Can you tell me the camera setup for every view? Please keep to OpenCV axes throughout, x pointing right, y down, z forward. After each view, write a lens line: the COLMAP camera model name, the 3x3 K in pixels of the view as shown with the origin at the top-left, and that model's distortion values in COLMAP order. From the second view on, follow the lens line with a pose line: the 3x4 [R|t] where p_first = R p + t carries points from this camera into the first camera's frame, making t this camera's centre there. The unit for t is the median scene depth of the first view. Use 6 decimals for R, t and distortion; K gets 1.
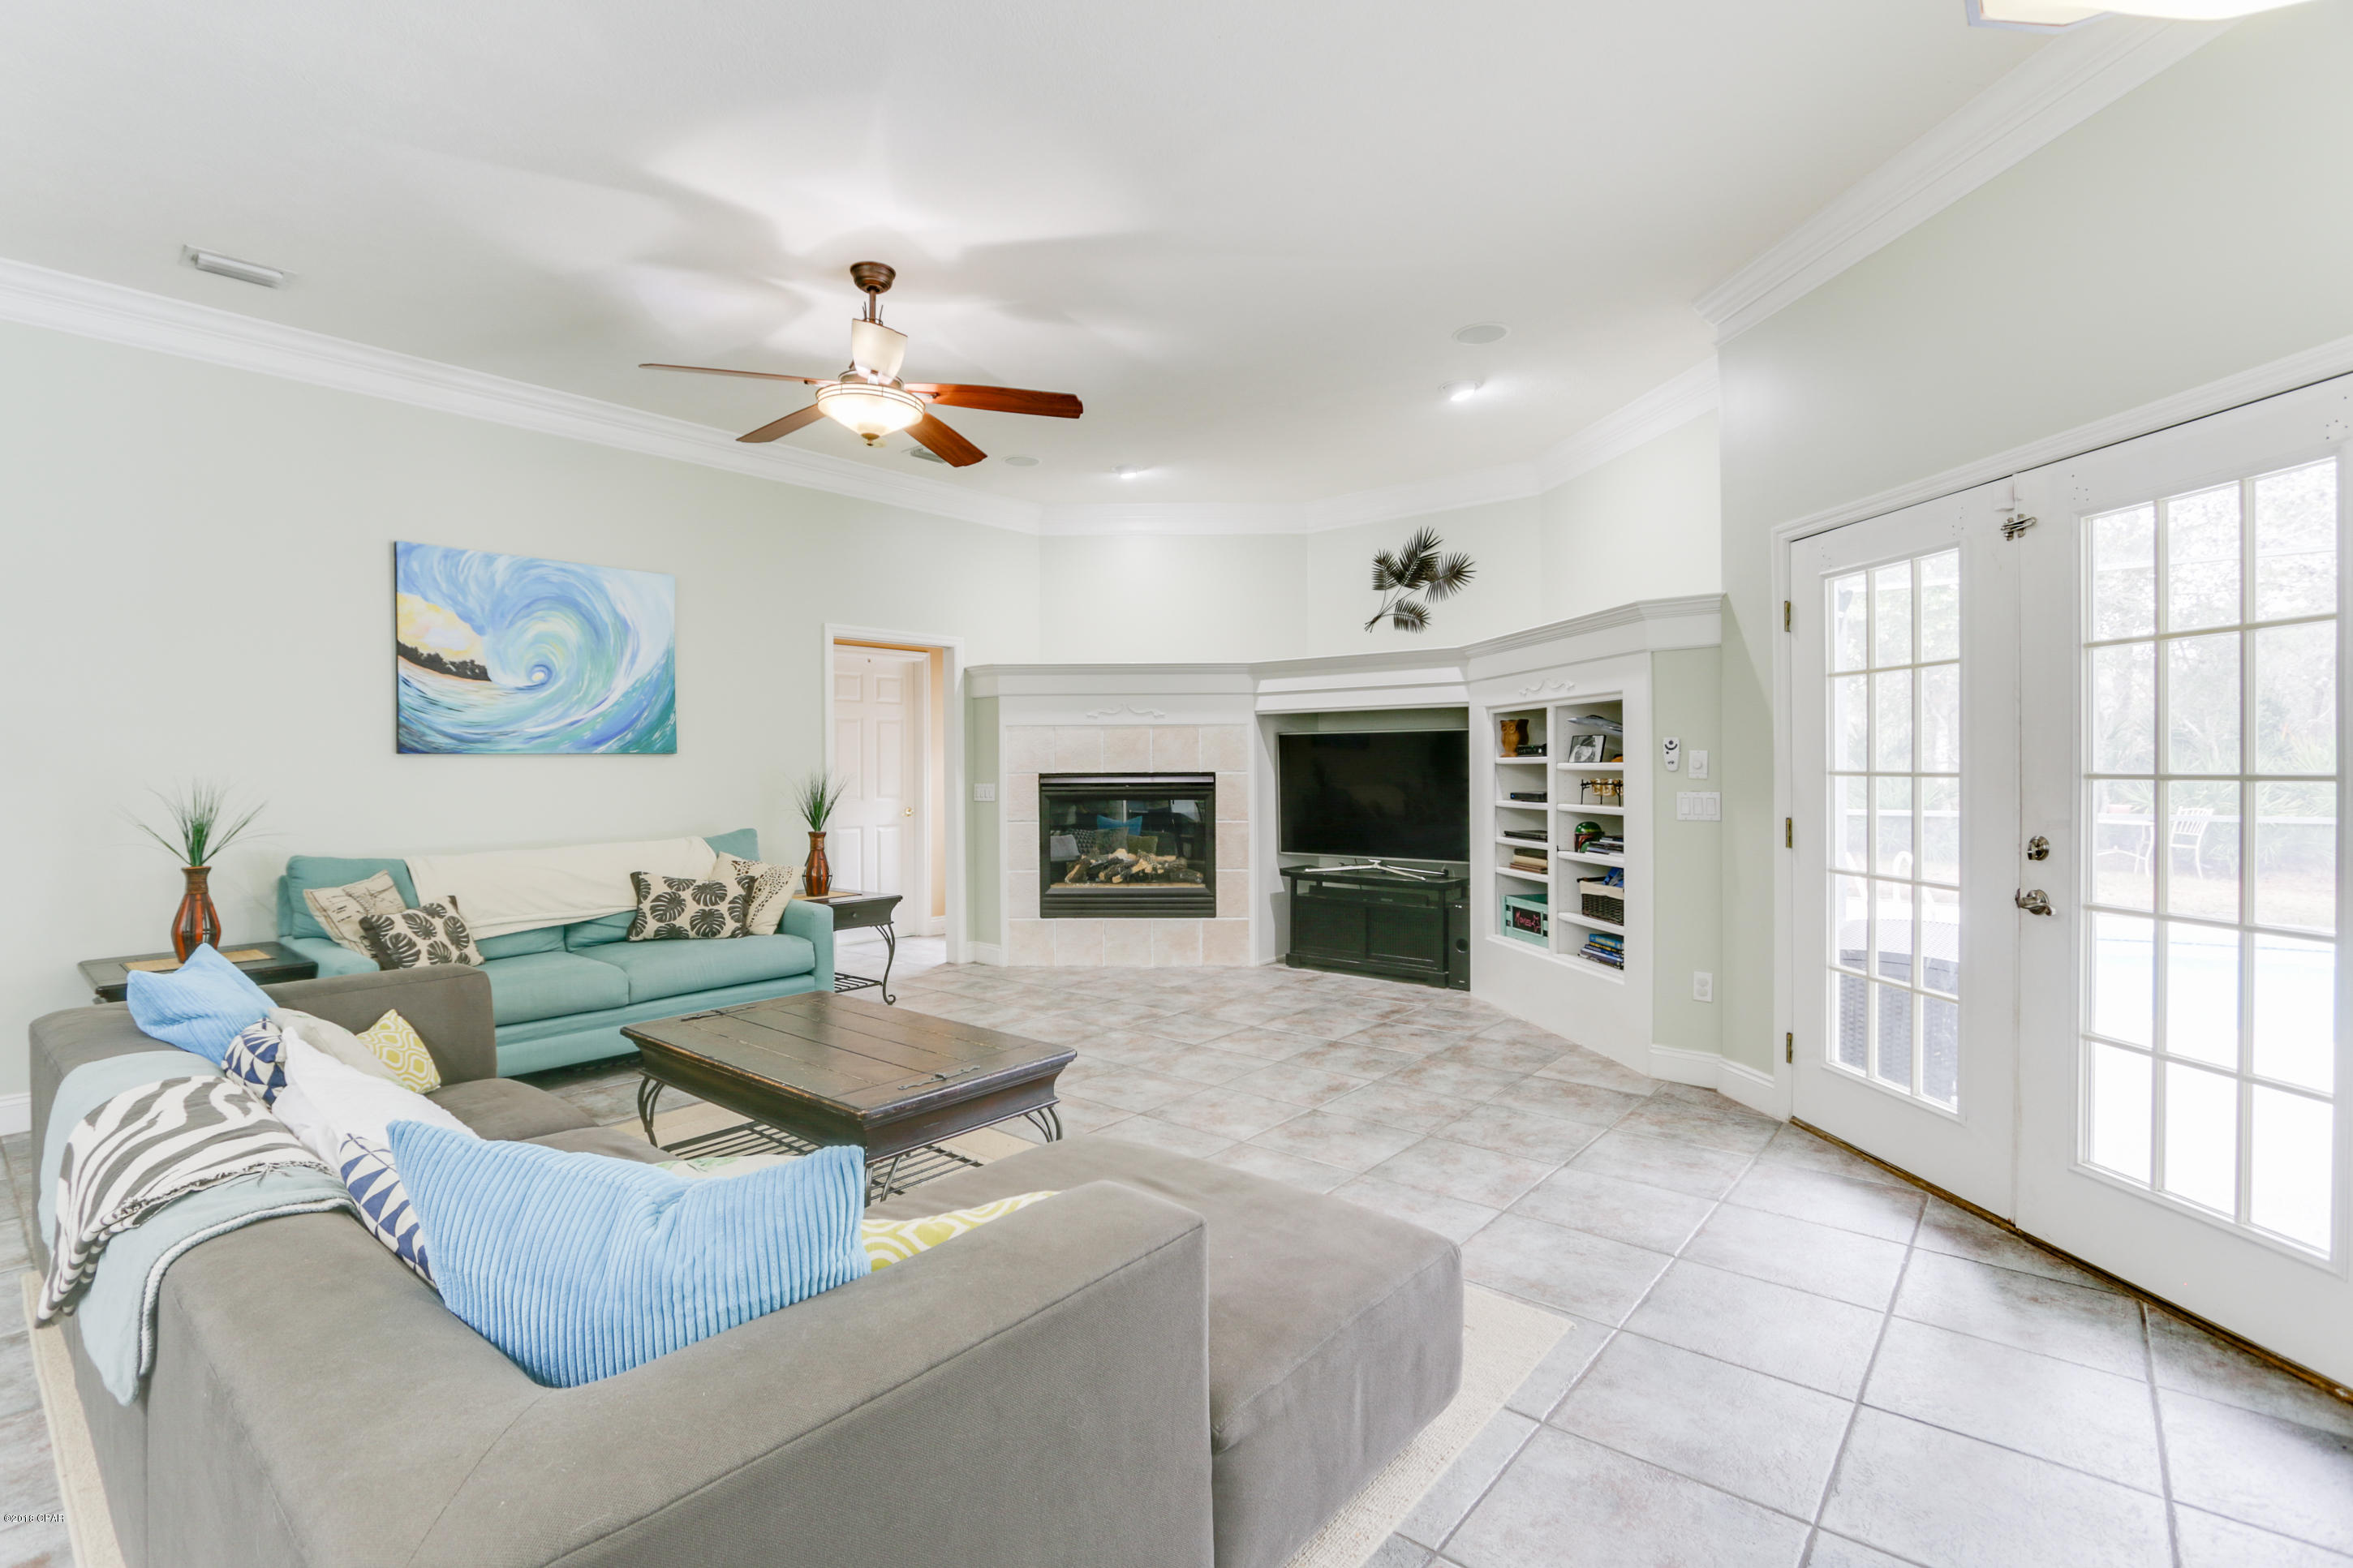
lens RADIAL K [[1084.0, 0, 1247.4], [0, 1084.0, 772.2], [0, 0, 1]] dist [-0.026563, 0.005029]
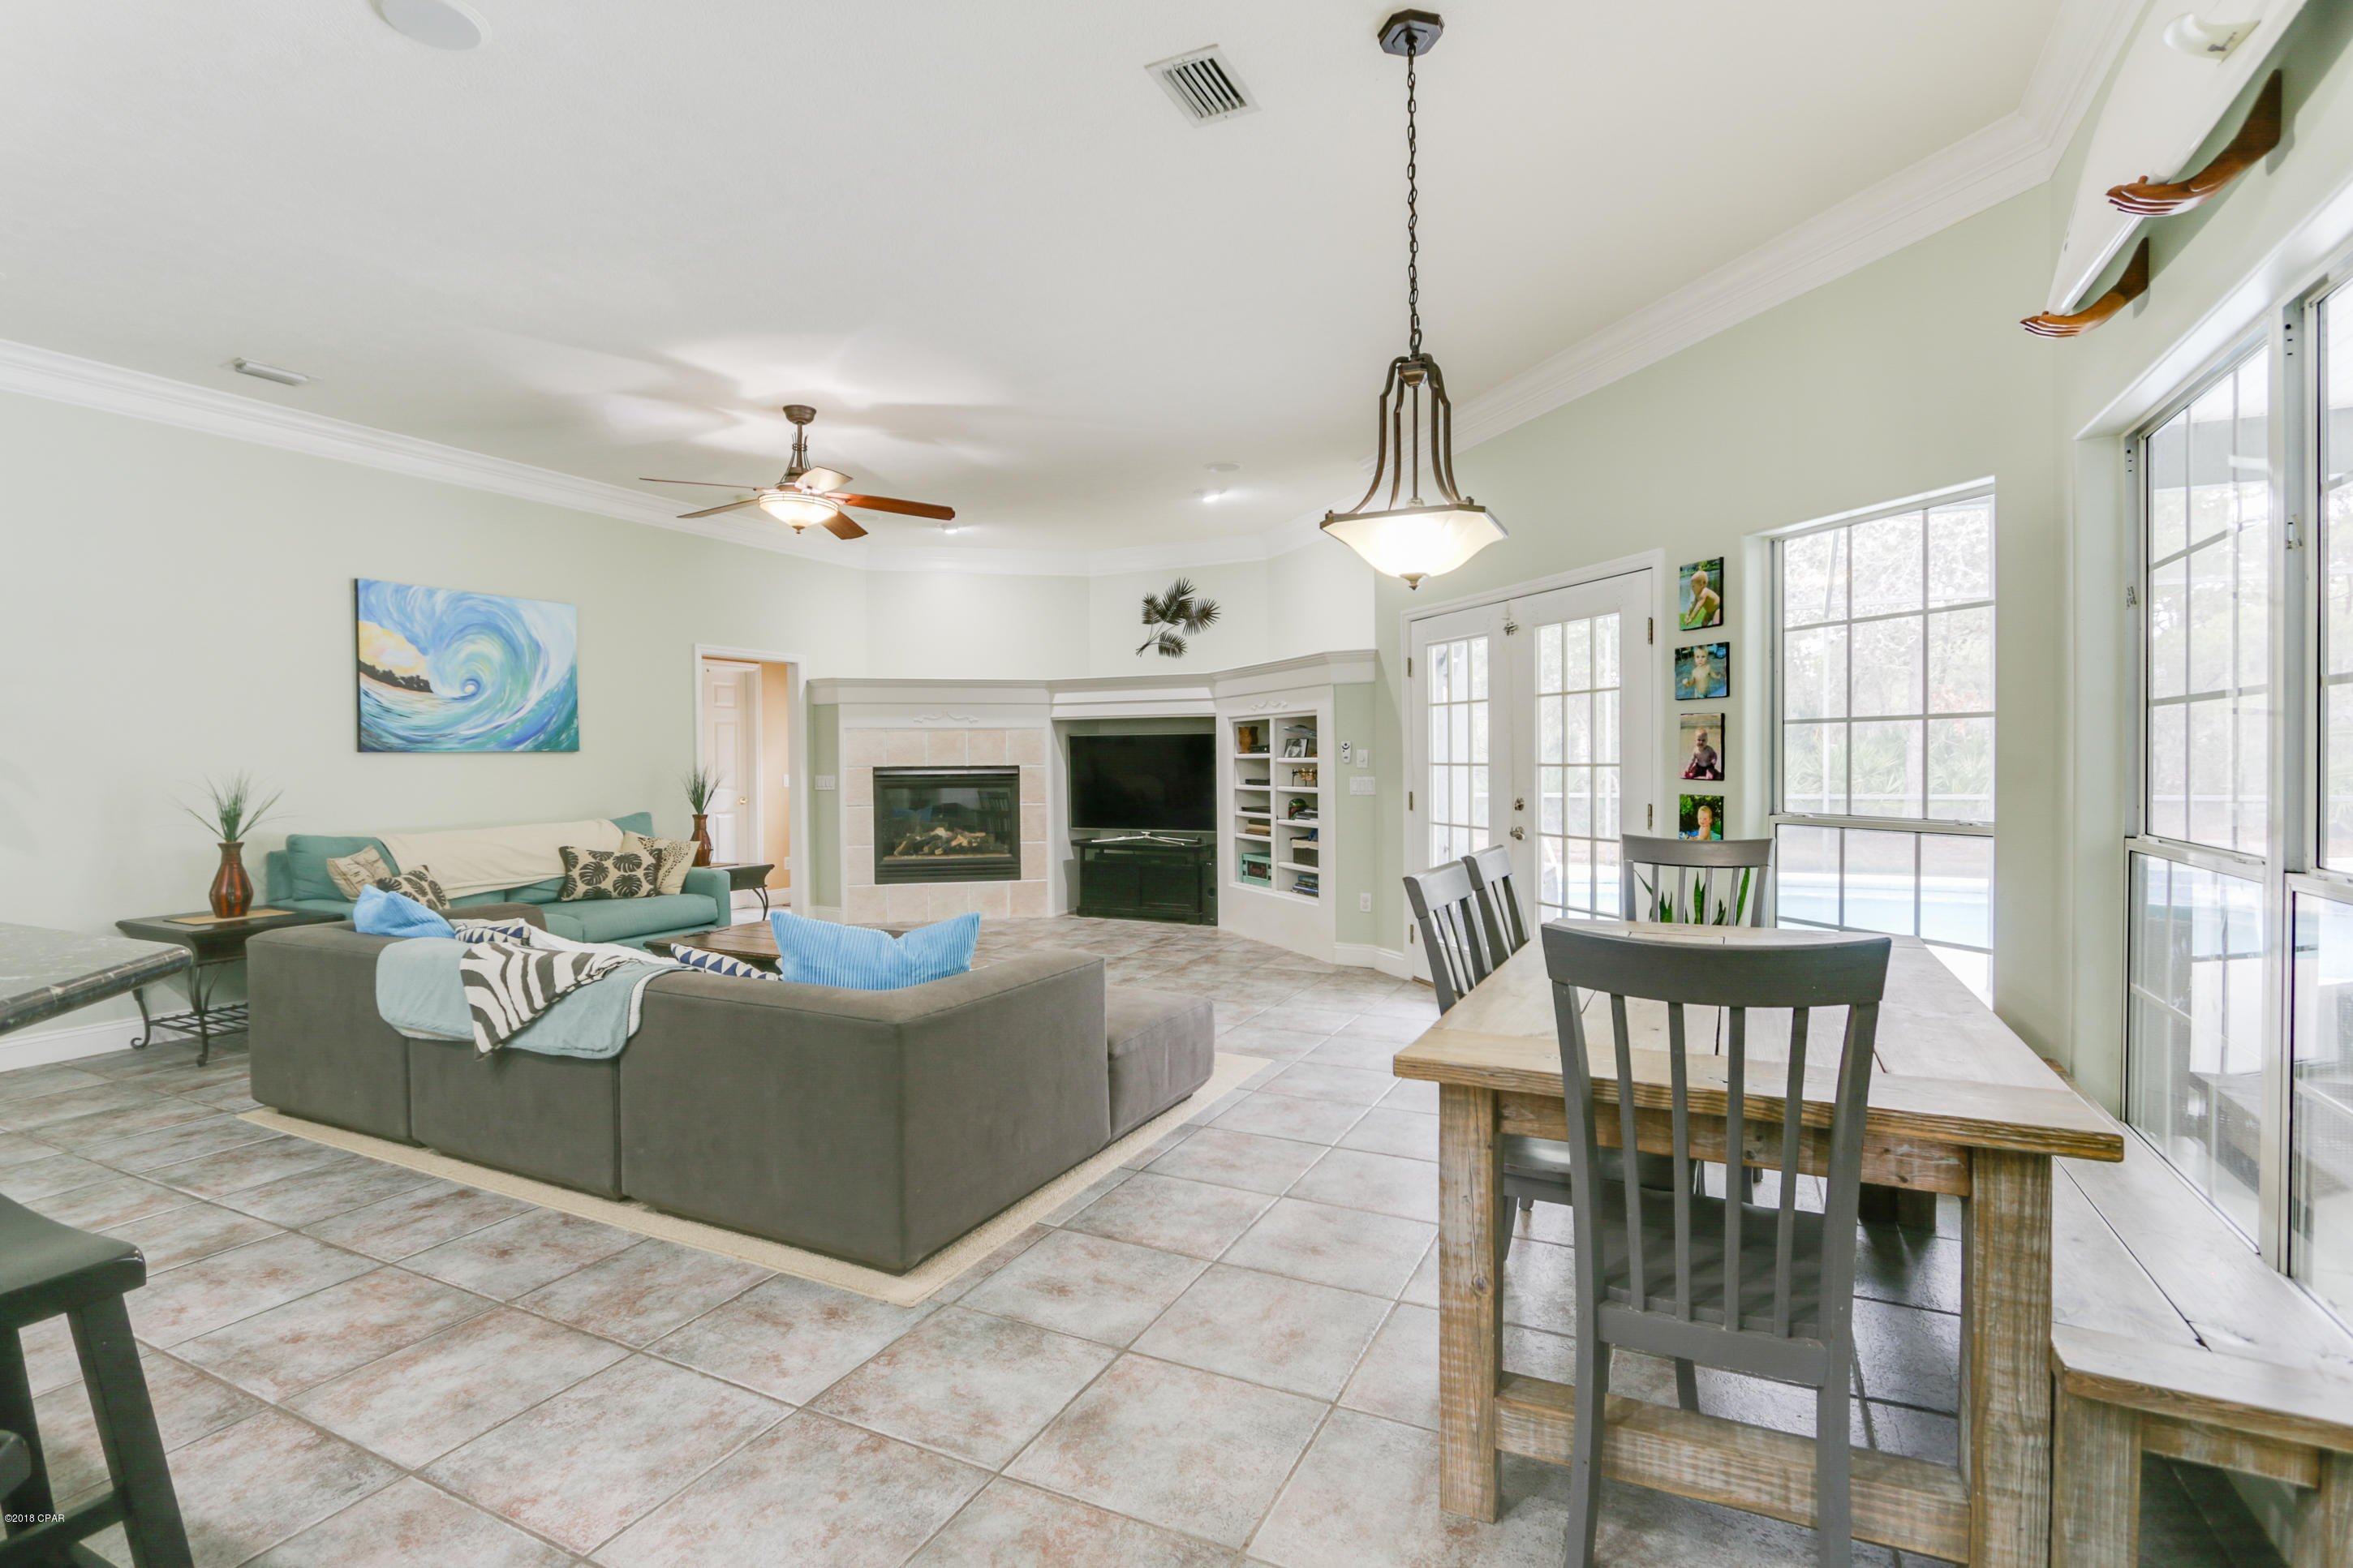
lens RADIAL K [[1084.0, 0, 1256.7], [0, 1084.0, 769.4], [0, 0, 1]] dist [-0.026563, 0.005029]
pose [[0.971597, -0.004400, 0.236600, -0.080939], [0.003871, 0.999989, 0.002703, 0.002688], [-0.236609, -0.001711, 0.971603, -0.398863]]
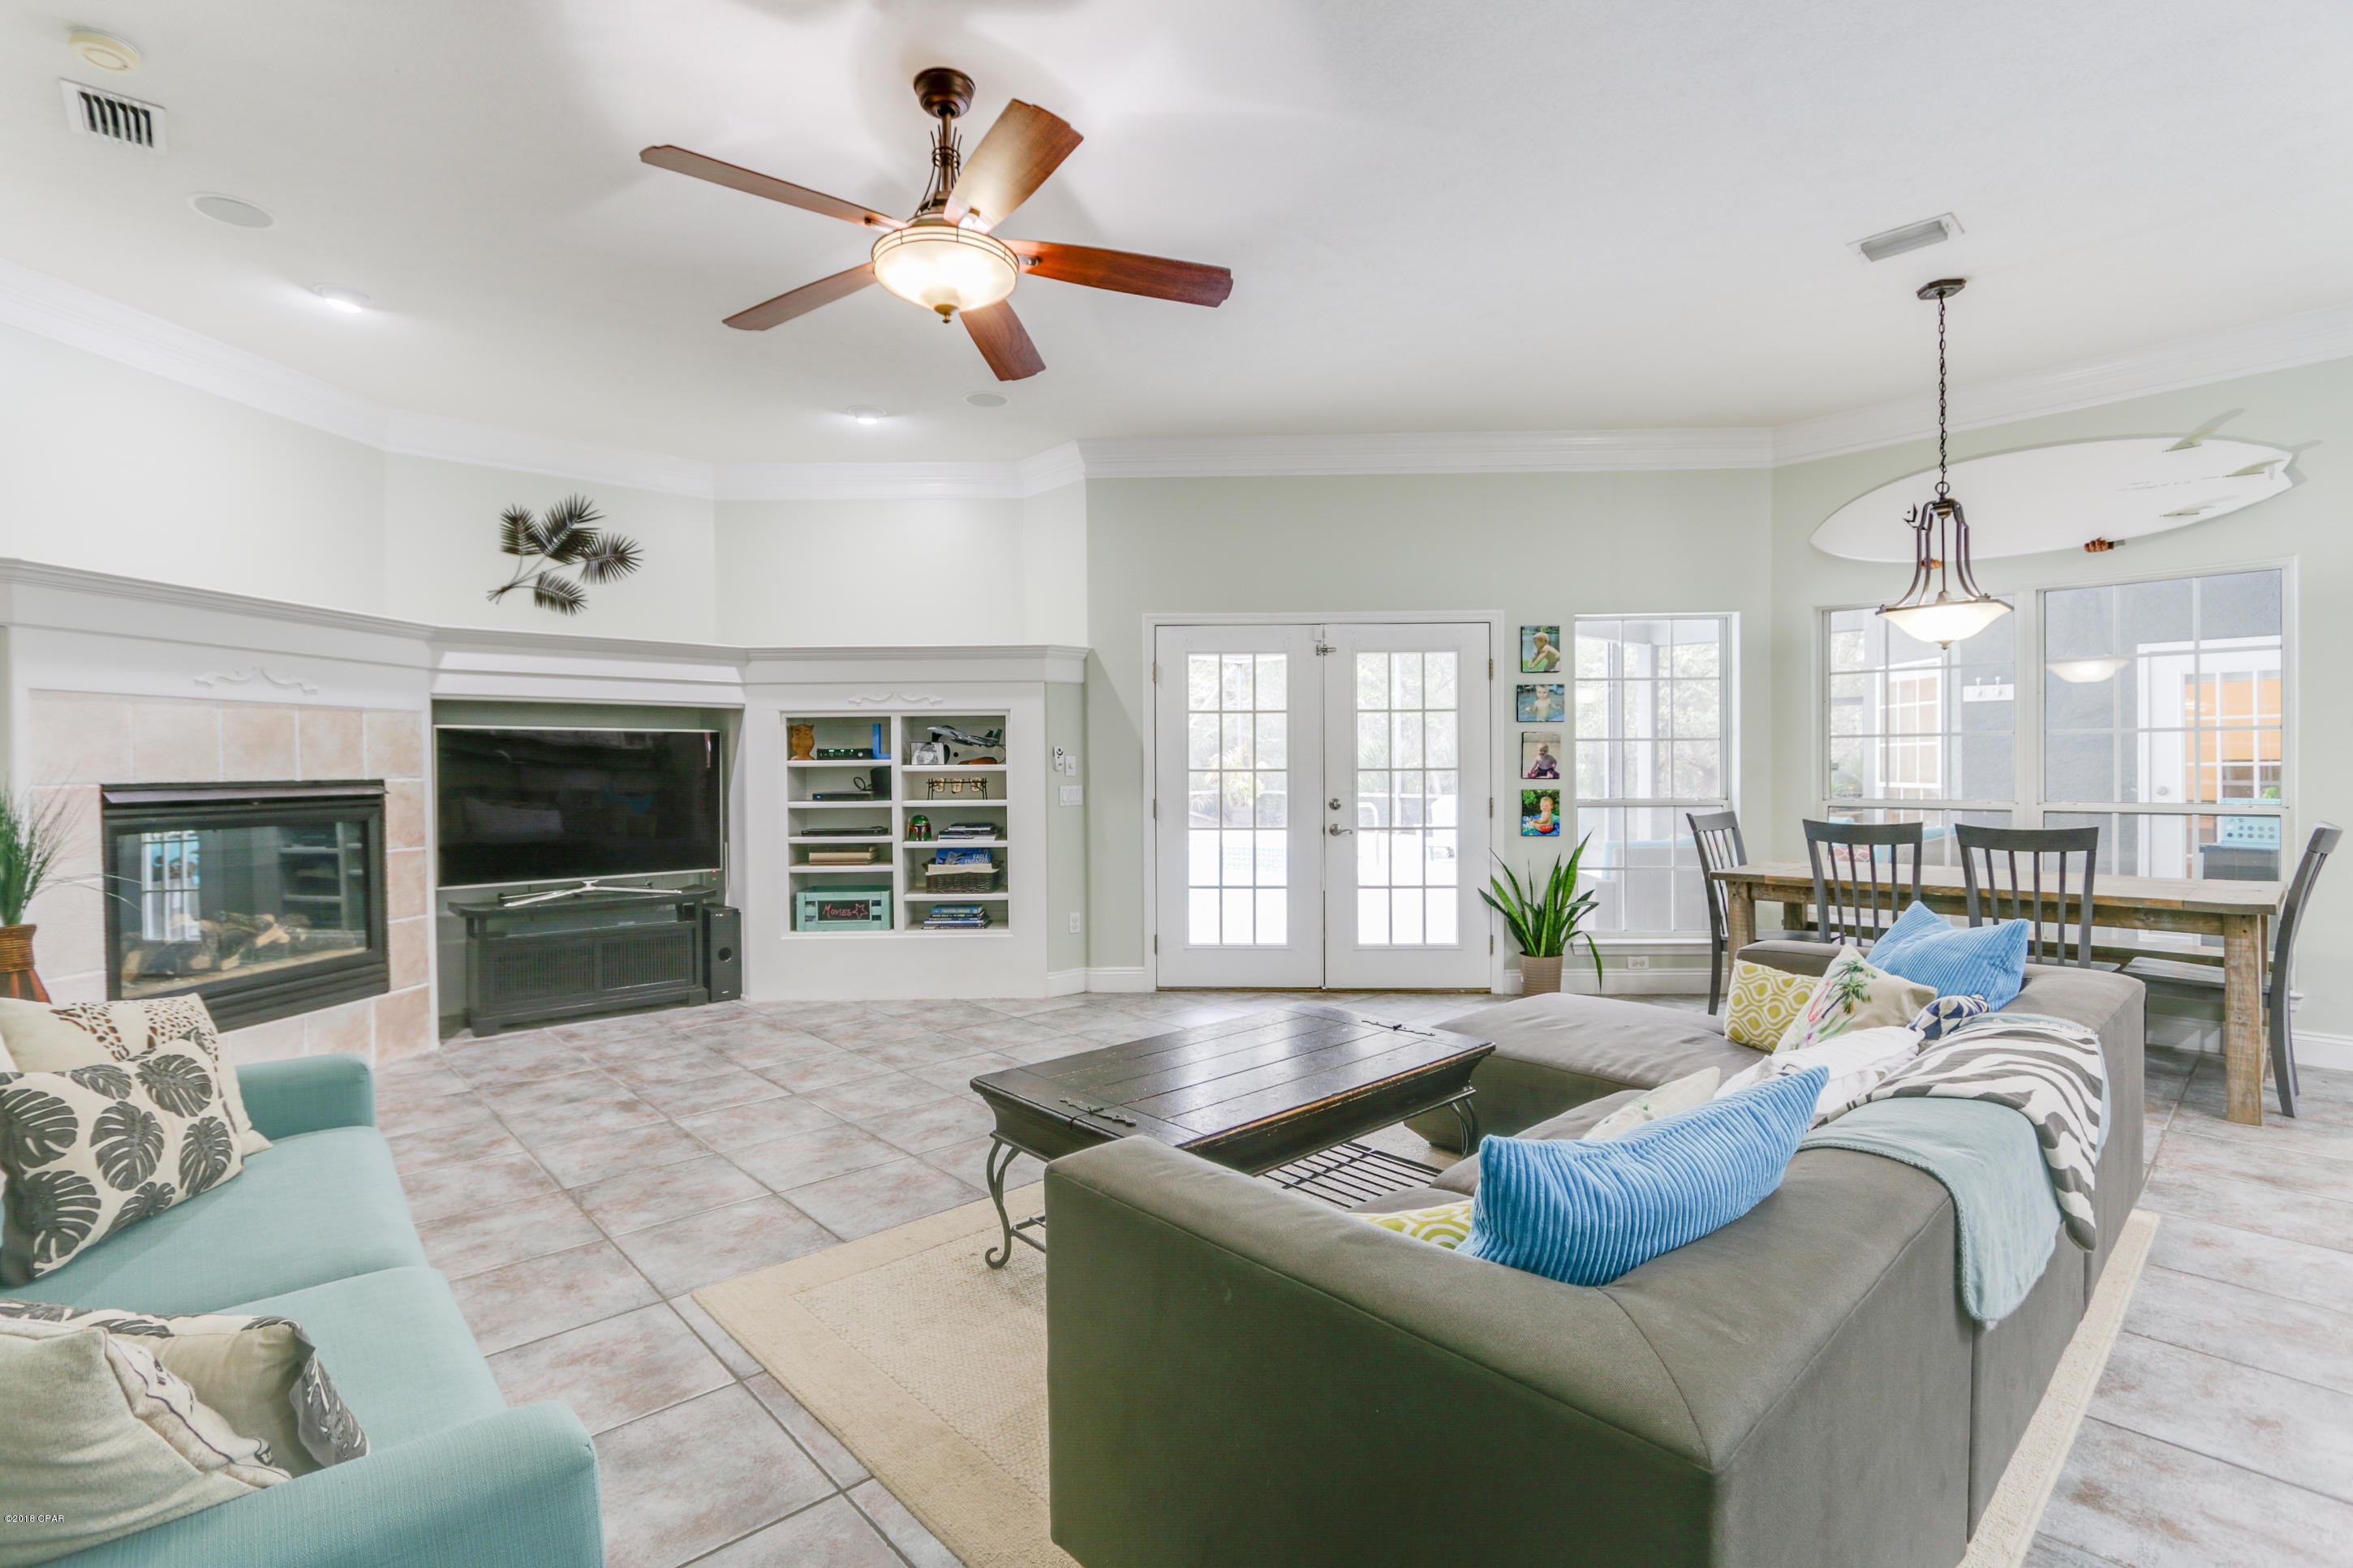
lens RADIAL K [[1084.0, 0, 1071.2], [0, 1084.0, 774.7], [0, 0, 1]] dist [-0.026563, 0.005029]
pose [[0.204303, -0.004174, 0.978899, -0.820100], [0.011920, 0.999927, 0.001776, 0.001519], [-0.978835, 0.011306, 0.204338, 0.598816]]
